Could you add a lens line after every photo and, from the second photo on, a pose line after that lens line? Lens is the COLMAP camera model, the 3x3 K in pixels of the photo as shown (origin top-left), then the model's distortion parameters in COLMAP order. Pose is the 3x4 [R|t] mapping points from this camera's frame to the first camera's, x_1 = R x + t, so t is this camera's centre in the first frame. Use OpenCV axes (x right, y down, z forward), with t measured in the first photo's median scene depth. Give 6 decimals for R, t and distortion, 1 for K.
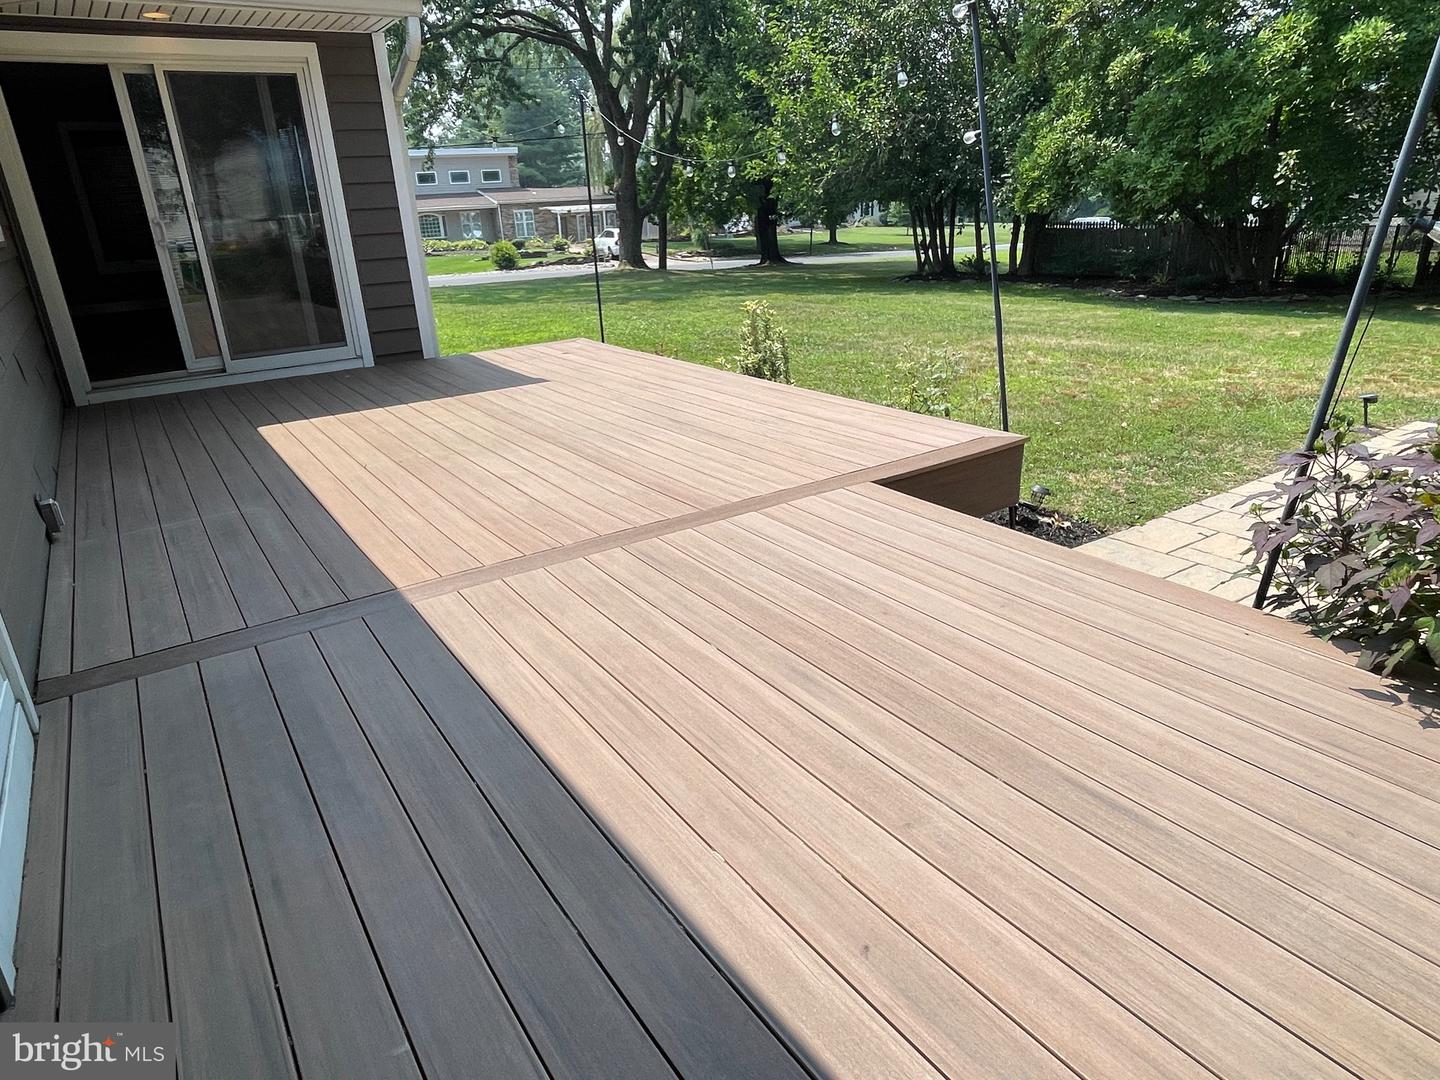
lens RADIAL K [[878.3, 0, 720.0], [0, 878.3, 540.0], [0, 0, 1]] dist [-0.007213, -0.001522]
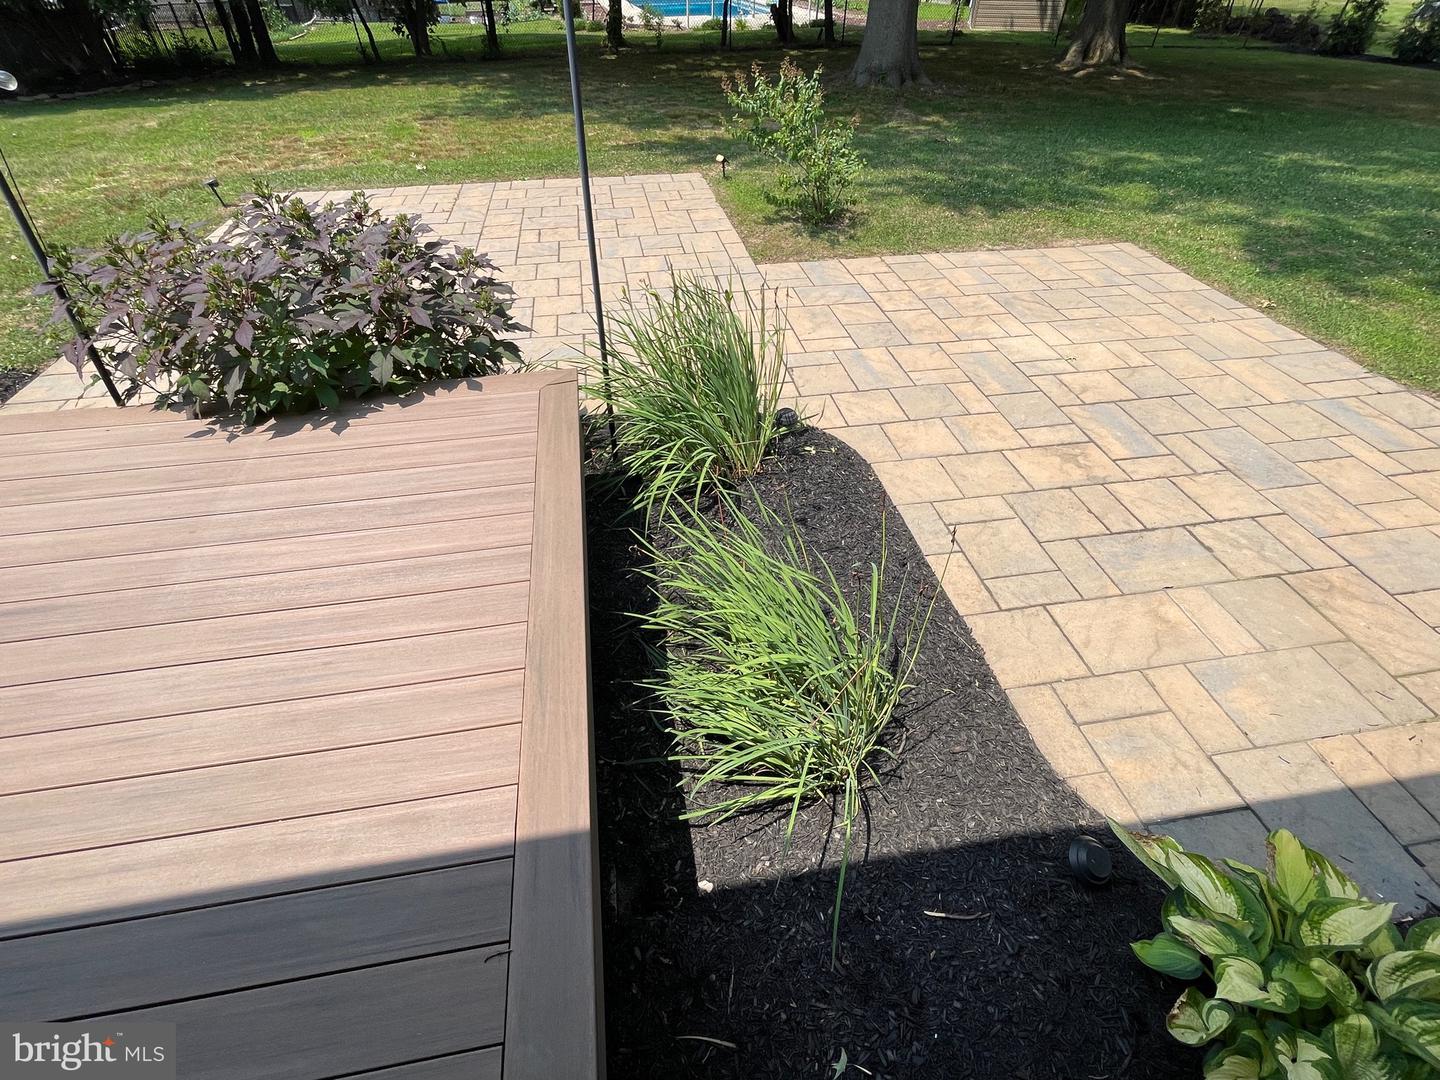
lens RADIAL K [[662.3, 0, 720.0], [0, 662.3, 540.0], [0, 0, 1]] dist [0.000059, -0.001584]
pose [[0.427845, -0.581519, 0.691942, 0.089195], [0.307880, 0.813530, 0.493334, 0.014517], [-0.849799, 0.001965, 0.527104, -0.142706]]
